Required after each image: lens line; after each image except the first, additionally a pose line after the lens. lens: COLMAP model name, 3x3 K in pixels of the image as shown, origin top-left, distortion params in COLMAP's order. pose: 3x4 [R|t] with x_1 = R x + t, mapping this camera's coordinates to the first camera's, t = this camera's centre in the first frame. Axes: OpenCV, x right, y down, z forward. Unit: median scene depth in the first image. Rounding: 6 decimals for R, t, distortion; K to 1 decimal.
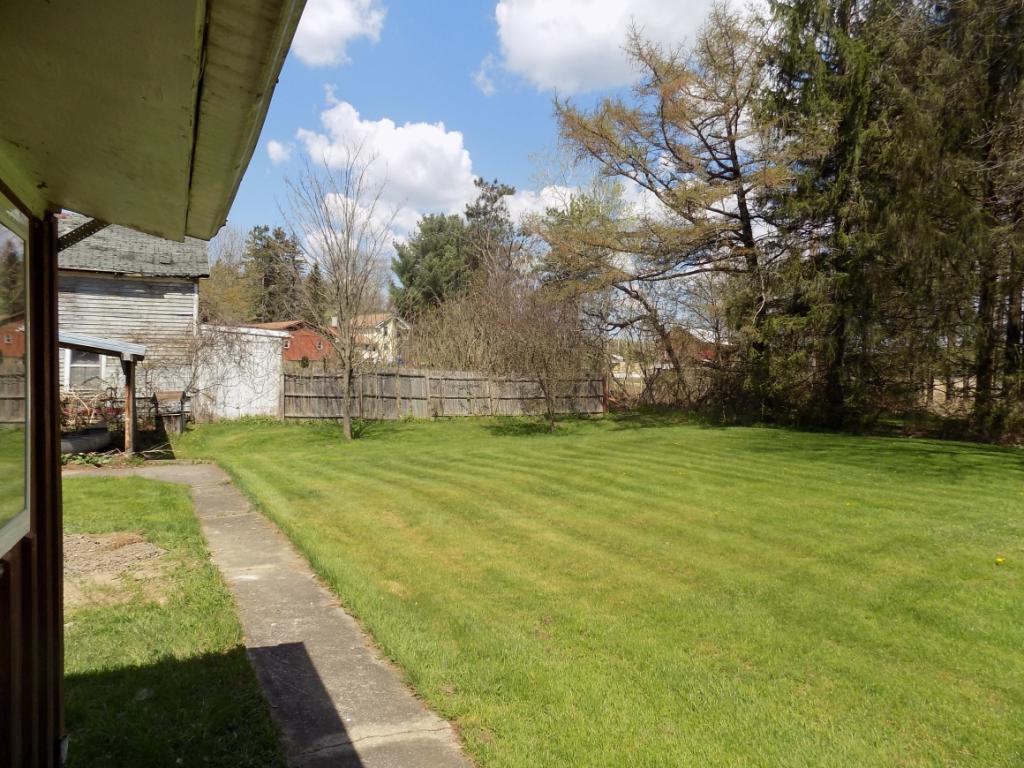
lens RADIAL K [[689.0, 0, 512.6], [0, 689.0, 381.2], [0, 0, 1]] dist [-0.079235, 0.073240]
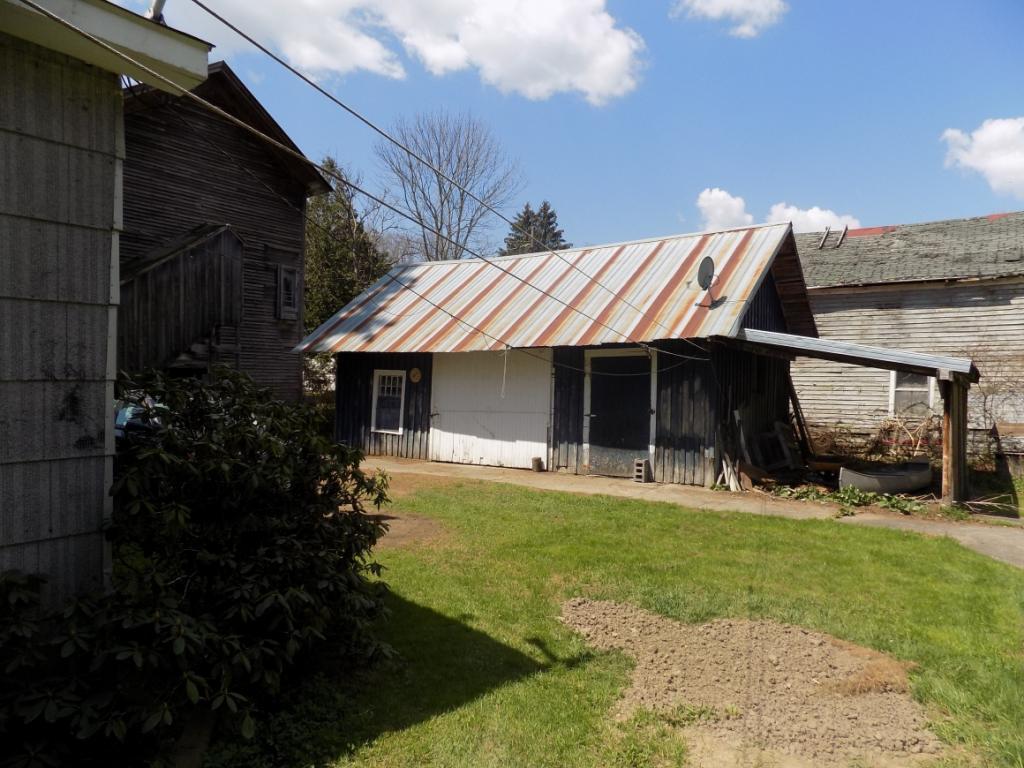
lens RADIAL K [[689.0, 0, 512.6], [0, 689.0, 381.2], [0, 0, 1]] dist [-0.079235, 0.073240]
pose [[0.430784, -0.010638, -0.902392, -0.060290], [-0.026631, 0.999345, -0.024494, 0.001646], [0.902062, 0.034583, 0.430219, 0.150425]]
